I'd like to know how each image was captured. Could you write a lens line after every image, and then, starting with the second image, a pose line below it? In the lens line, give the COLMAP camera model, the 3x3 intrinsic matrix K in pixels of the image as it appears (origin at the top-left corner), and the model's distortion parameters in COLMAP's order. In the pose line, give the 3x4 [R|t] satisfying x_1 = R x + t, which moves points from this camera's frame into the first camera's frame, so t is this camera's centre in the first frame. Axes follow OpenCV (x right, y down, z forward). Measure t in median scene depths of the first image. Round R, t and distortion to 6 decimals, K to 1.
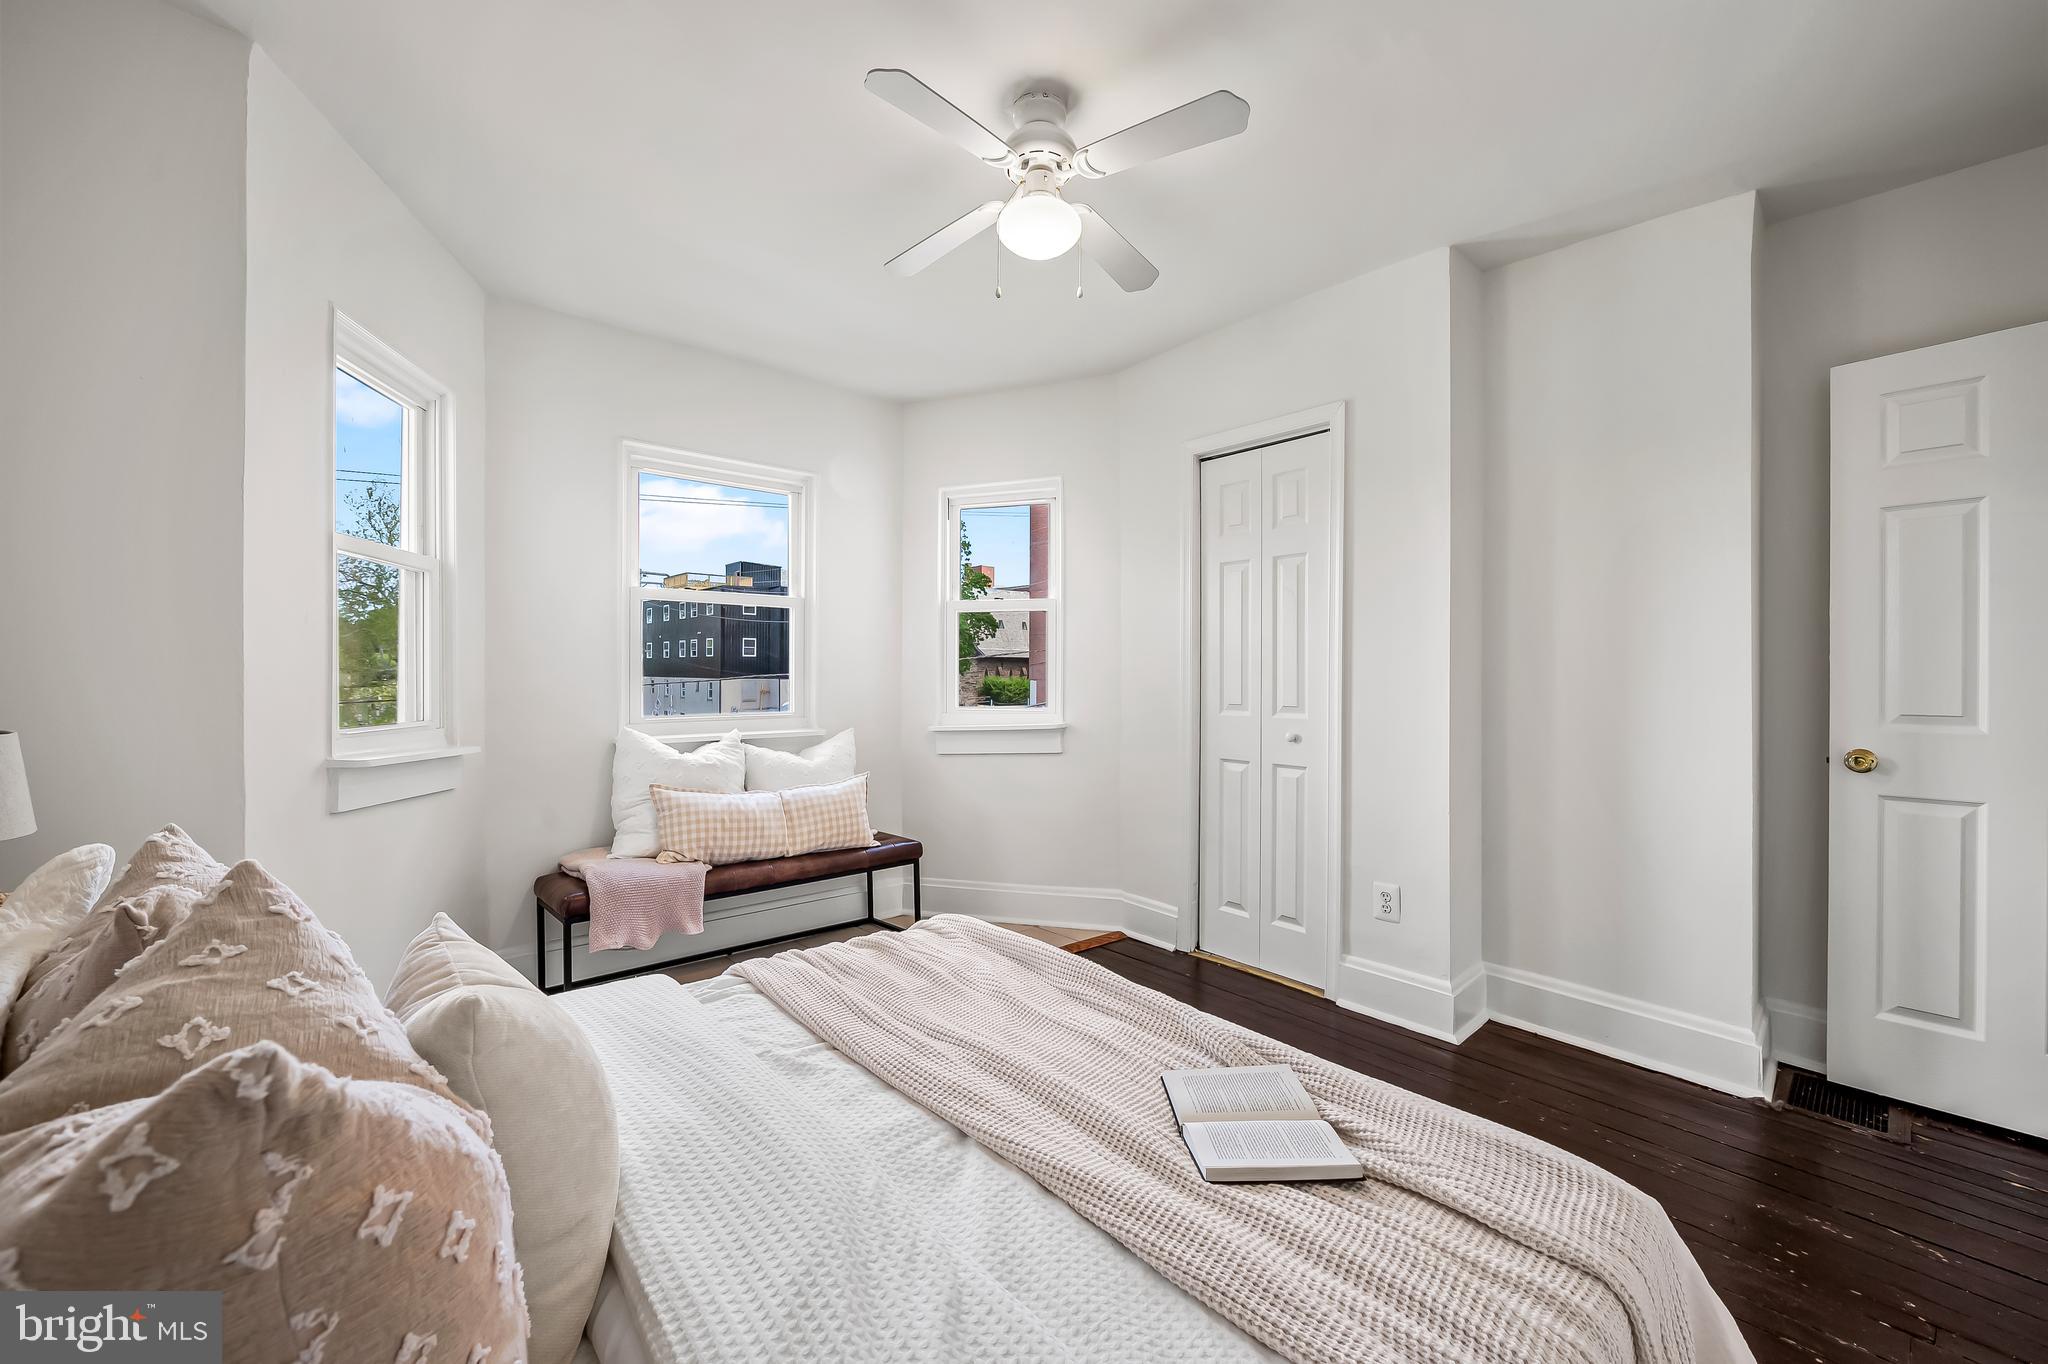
lens RADIAL K [[800.8, 0, 1021.6], [0, 800.8, 672.0], [0, 0, 1]] dist [-0.000638, -0.000048]
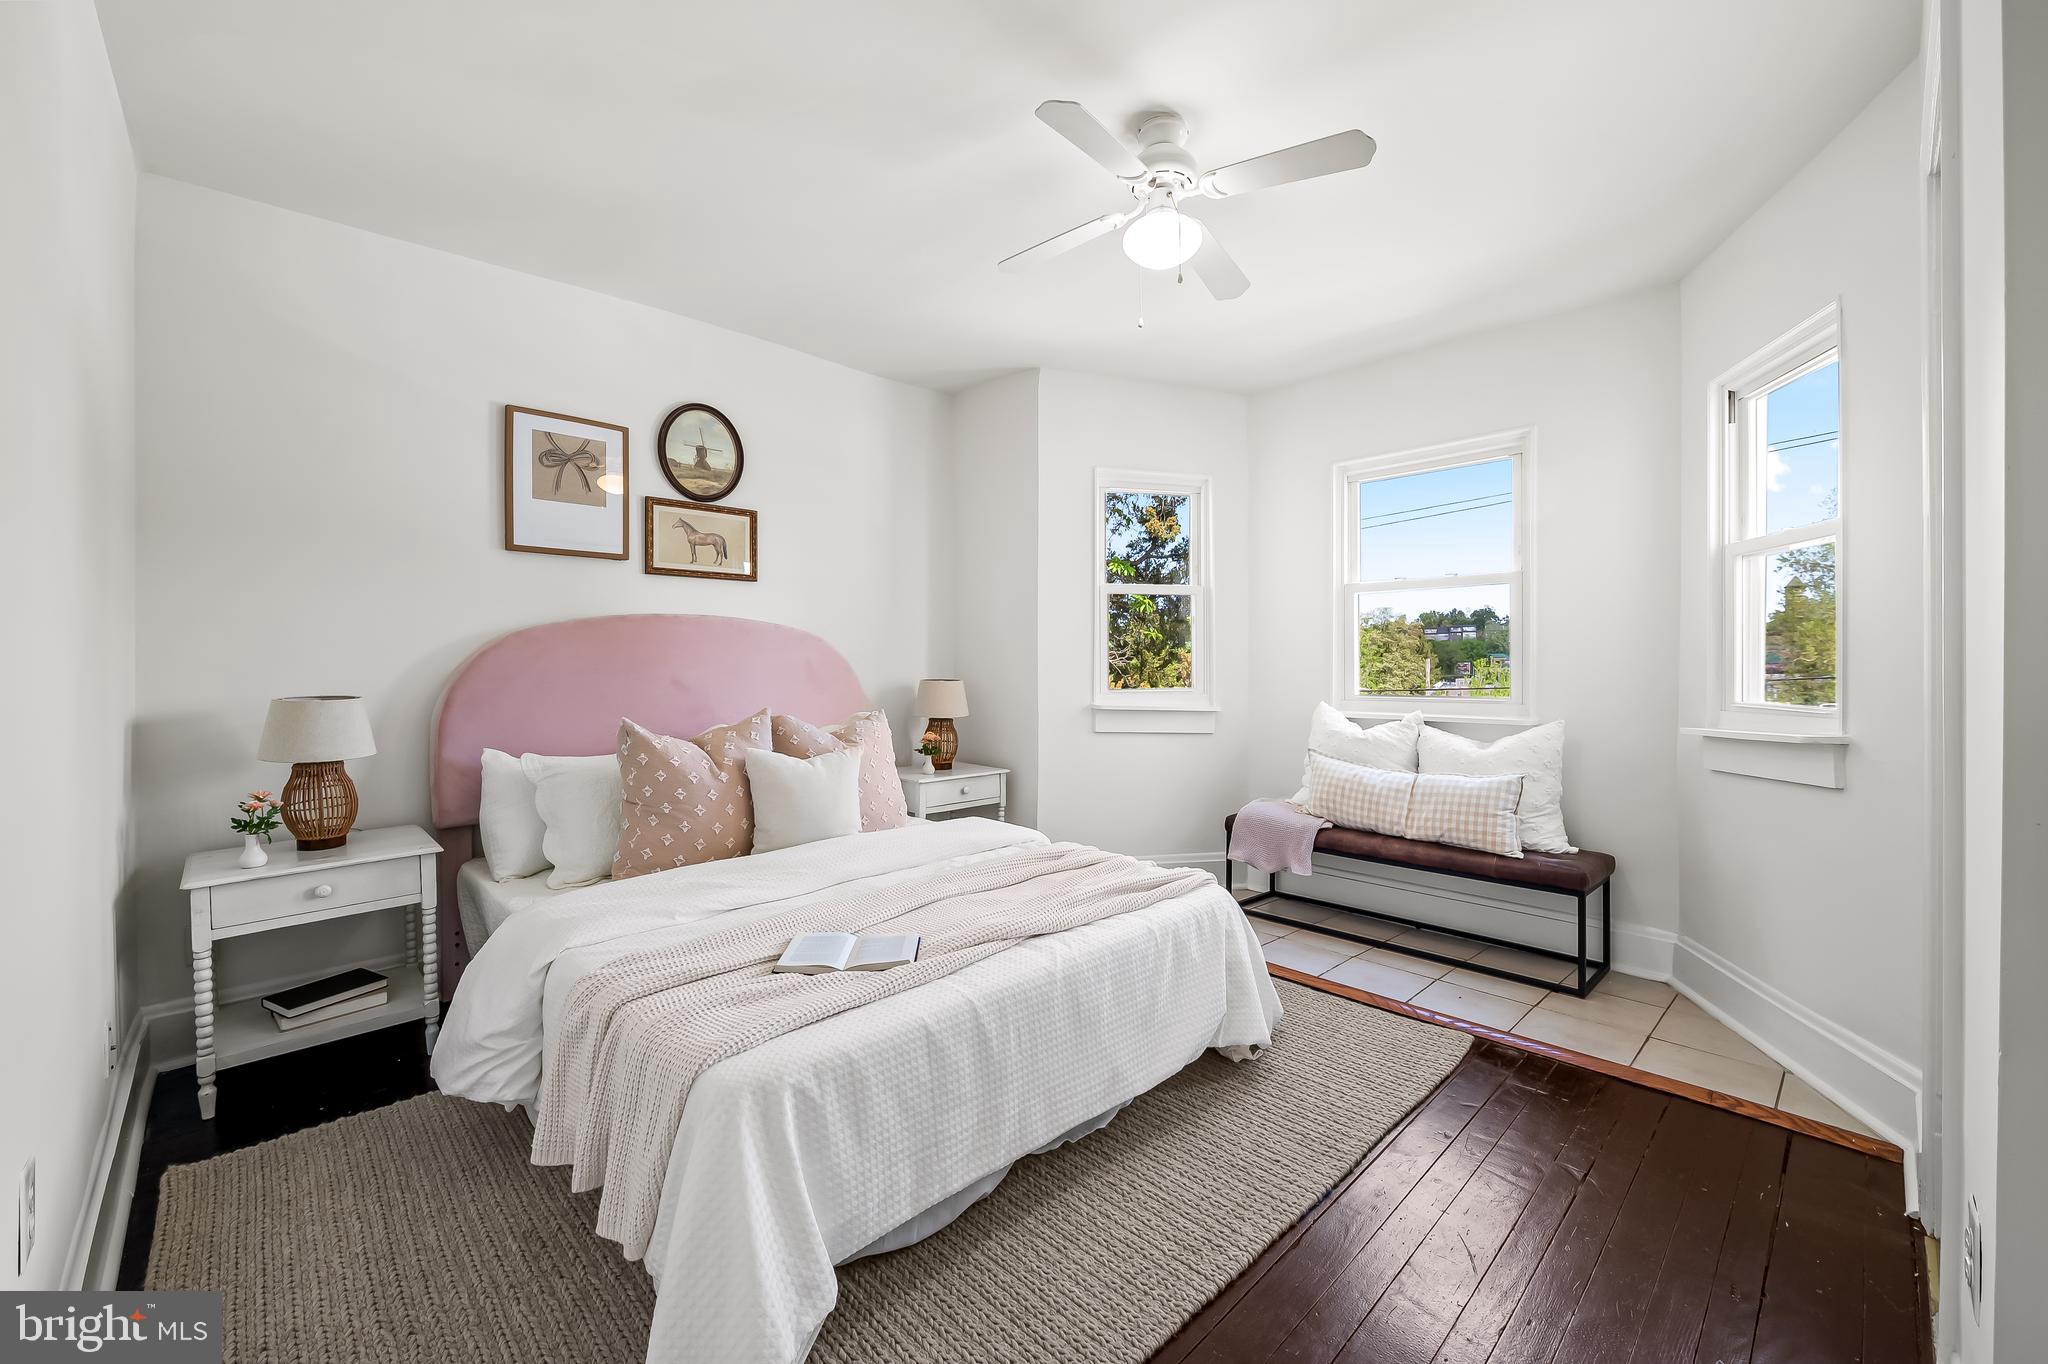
lens RADIAL K [[800.8, 0, 1021.6], [0, 800.8, 672.0], [0, 0, 1]] dist [-0.000638, -0.000048]
pose [[0.043327, 0.001514, -0.999060, 0.686707], [0.006763, 0.999975, 0.001809, 0.017291], [0.999038, -0.006835, 0.043315, 0.474744]]
